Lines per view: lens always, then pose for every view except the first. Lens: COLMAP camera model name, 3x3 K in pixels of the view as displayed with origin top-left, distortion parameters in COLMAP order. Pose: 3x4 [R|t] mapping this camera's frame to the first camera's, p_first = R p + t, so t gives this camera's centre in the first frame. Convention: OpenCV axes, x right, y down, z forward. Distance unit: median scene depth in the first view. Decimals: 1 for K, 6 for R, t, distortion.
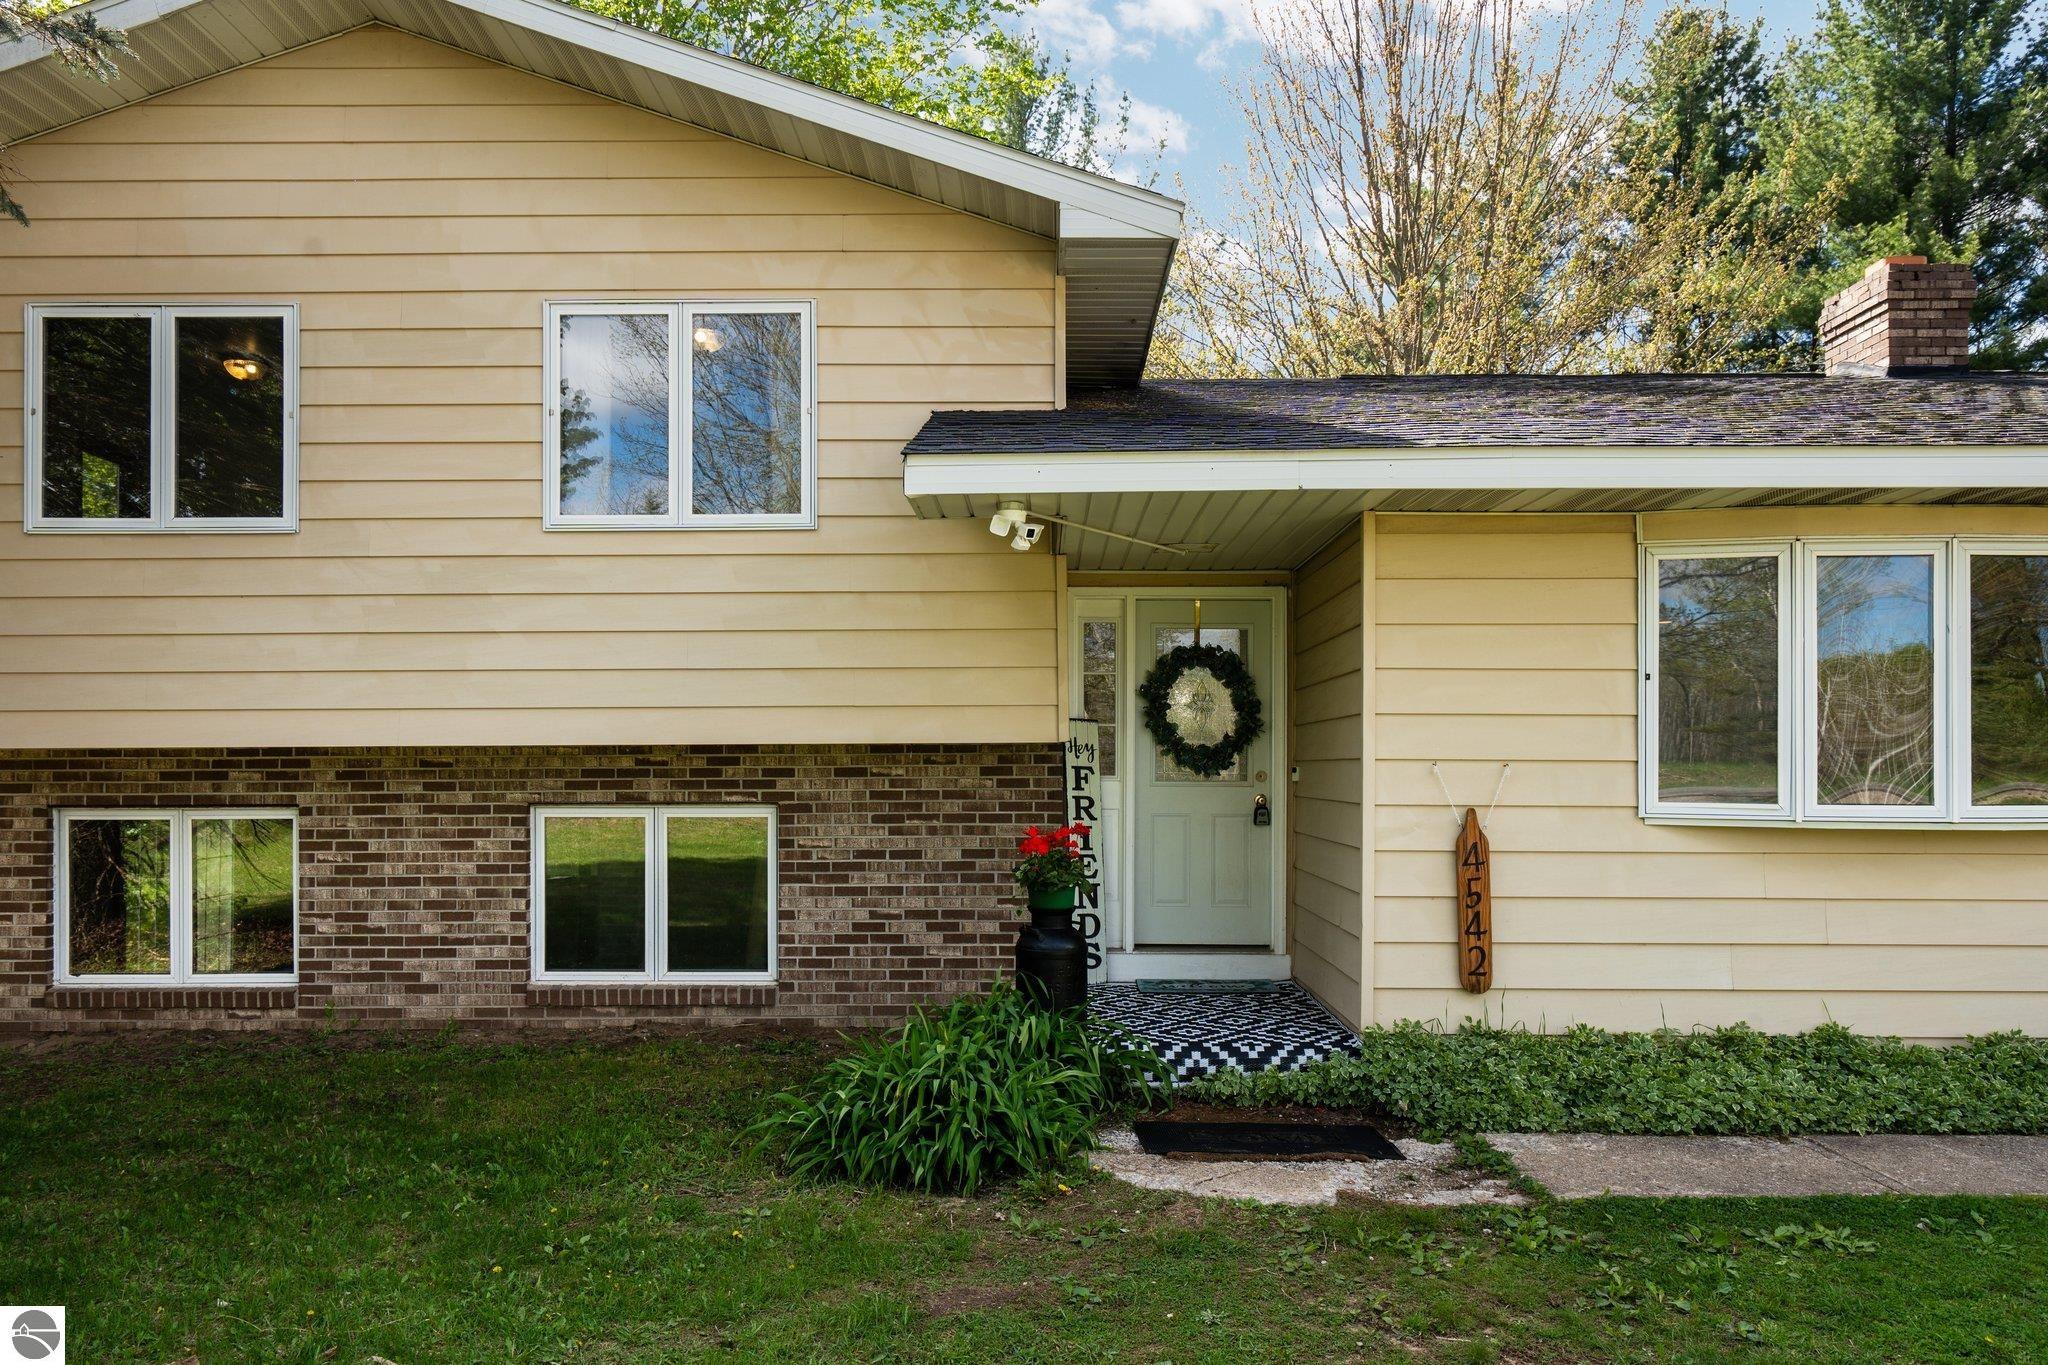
lens RADIAL K [[1307.4, 0, 1062.4], [0, 1307.4, 758.4], [0, 0, 1]] dist [0.009307, -0.000927]
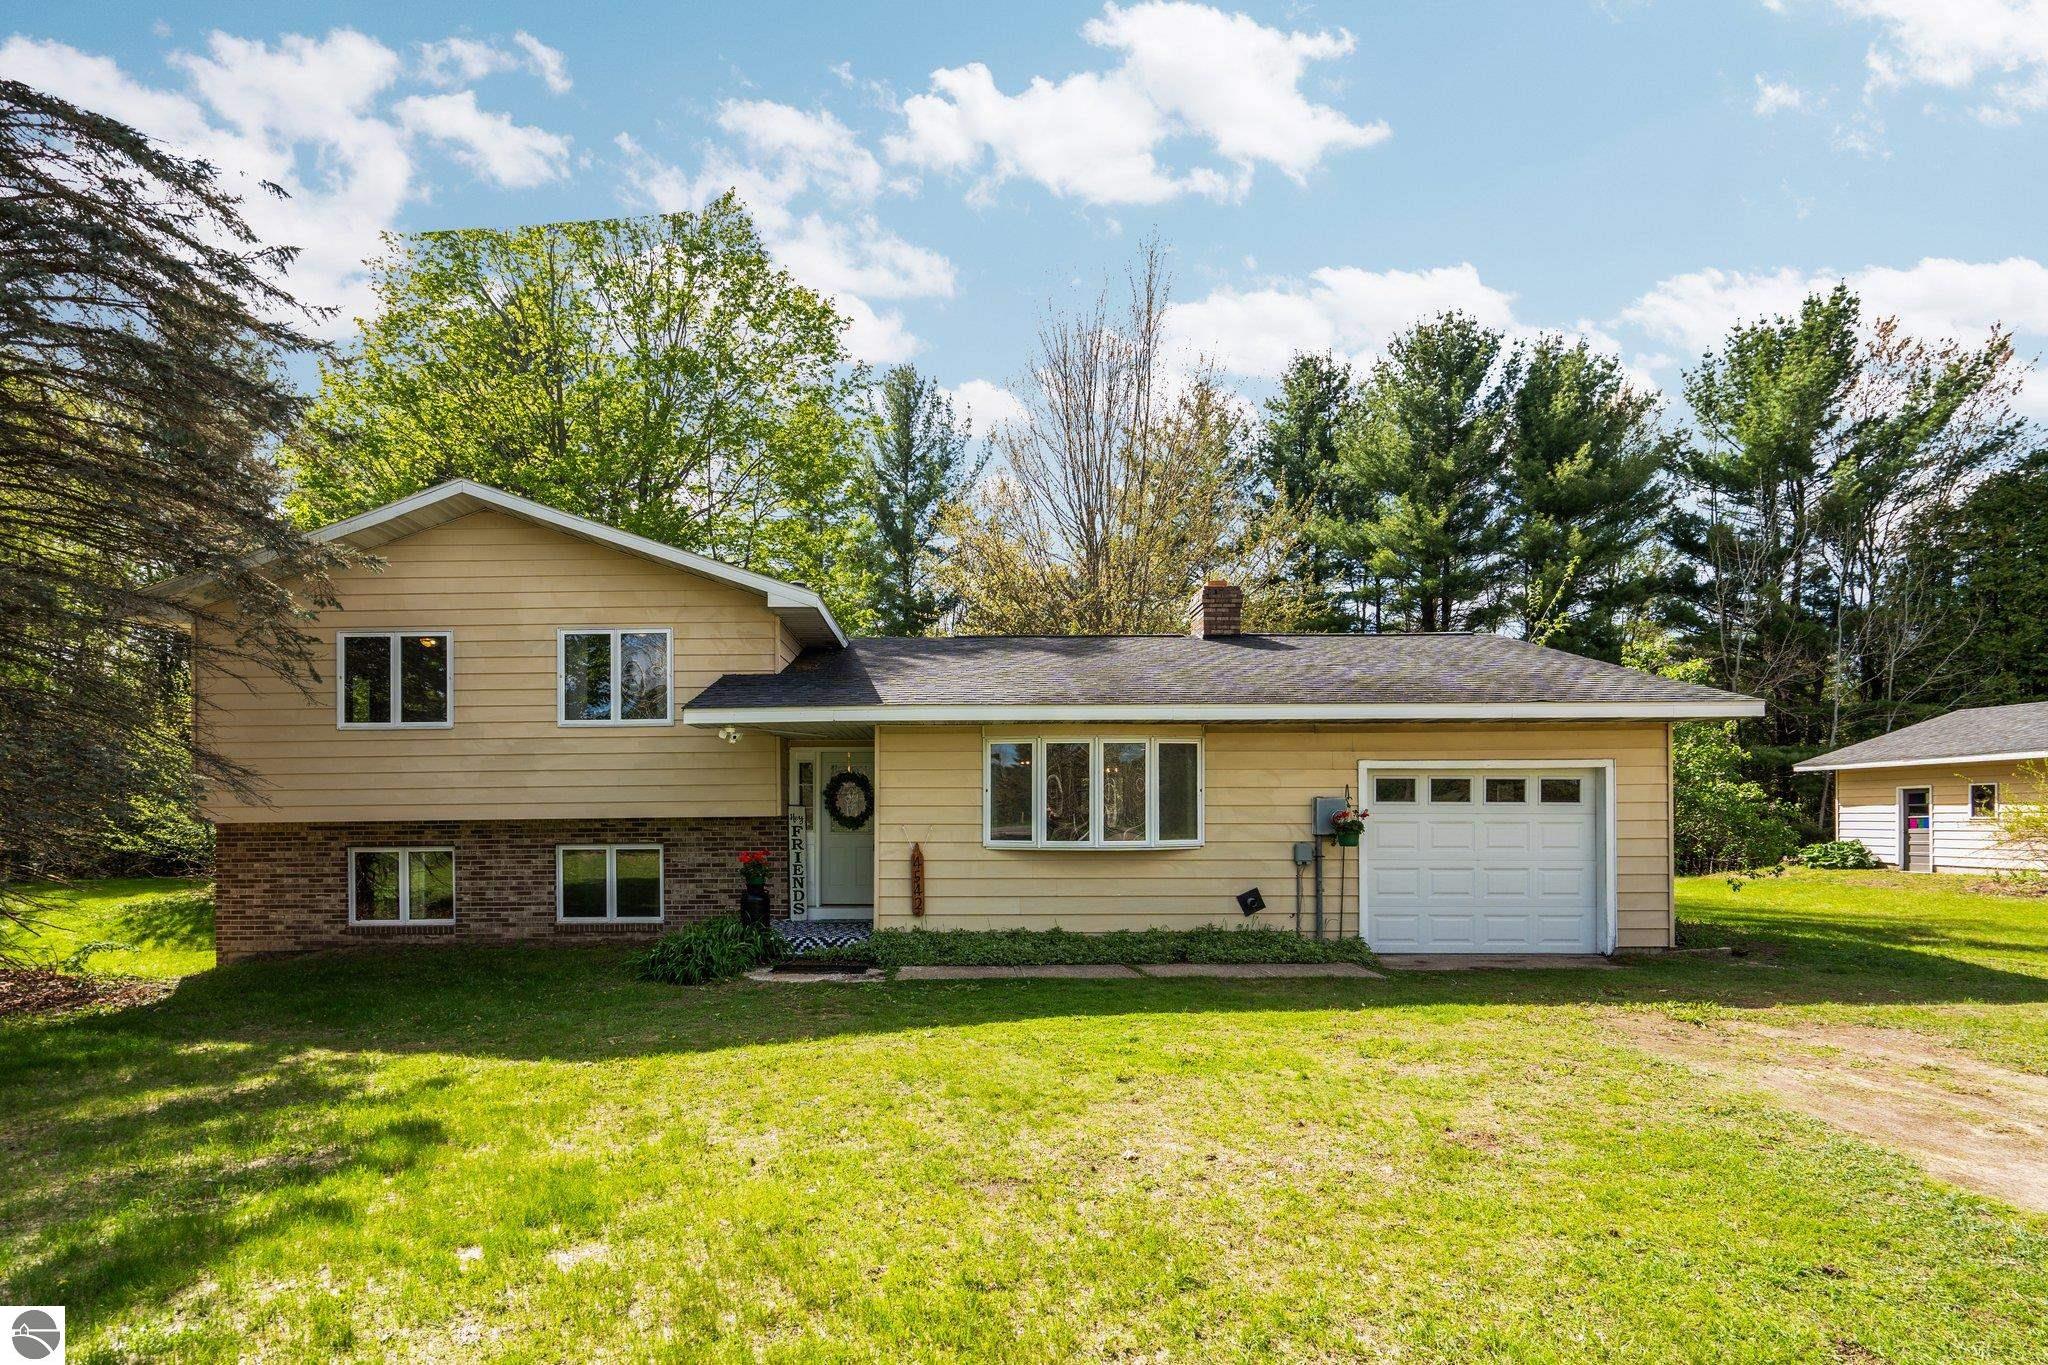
lens RADIAL K [[916.0, 0, 1007.6], [0, 916.0, 815.6], [0, 0, 1]] dist [-0.005516, 0.001447]
pose [[0.999960, -0.006385, 0.006301, 0.374495], [0.006350, 0.999964, 0.005595, -0.018848], [-0.006337, -0.005555, 0.999964, -0.604744]]
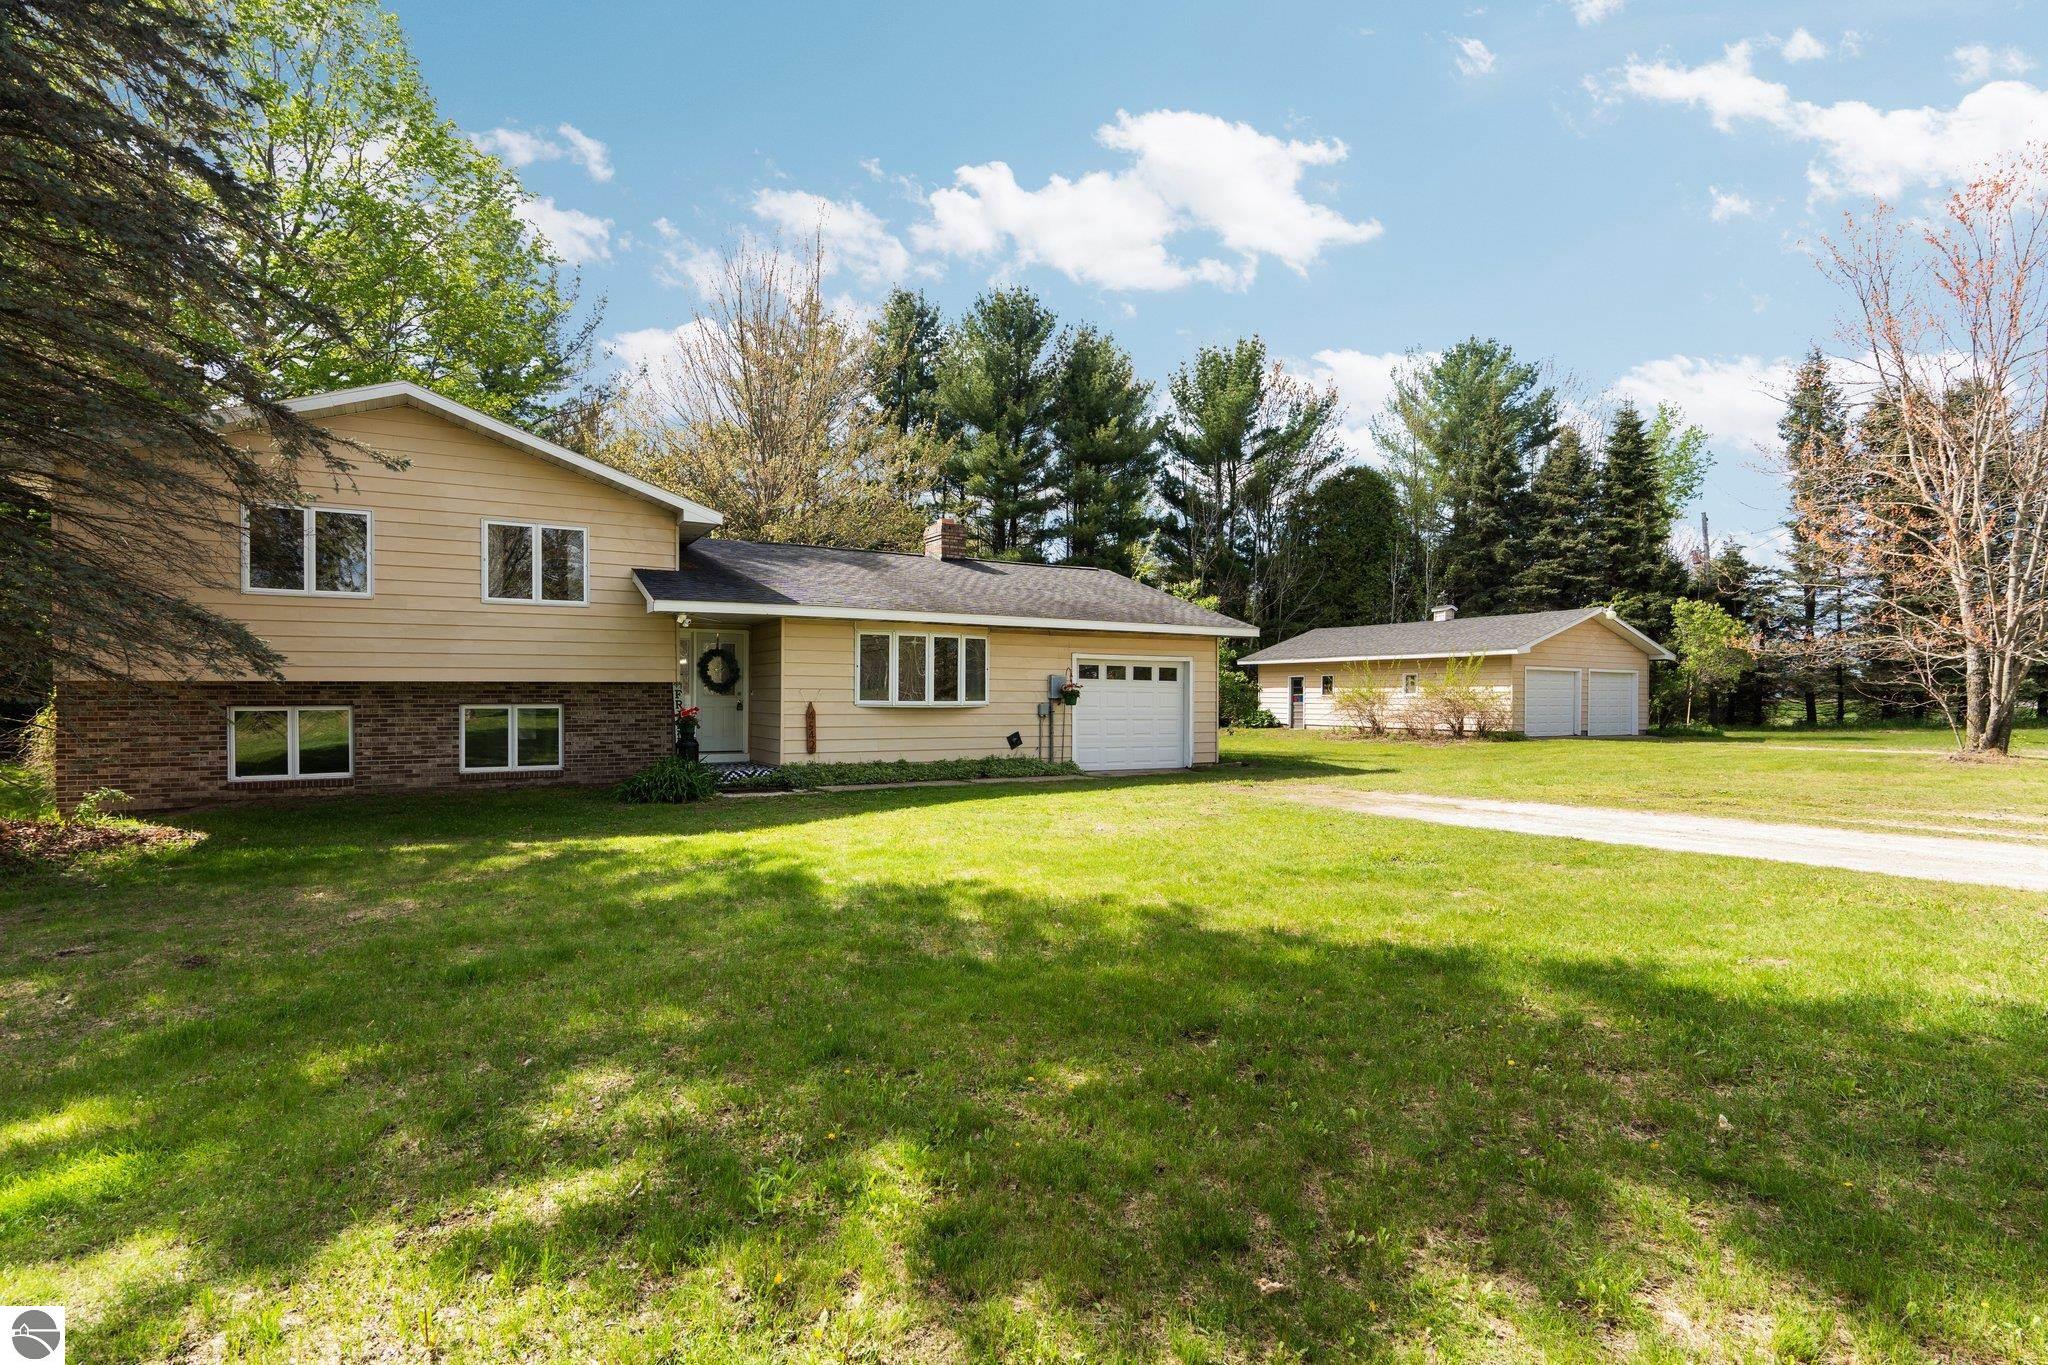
lens RADIAL K [[989.6, 0, 1016.2], [0, 989.6, 692.9], [0, 0, 1]] dist [-0.014511, 0.000176]
pose [[0.858584, 0.003586, 0.512660, -0.464295], [-0.006460, 0.999972, 0.003824, -0.001468], [-0.512632, -0.006595, 0.858583, -1.263346]]
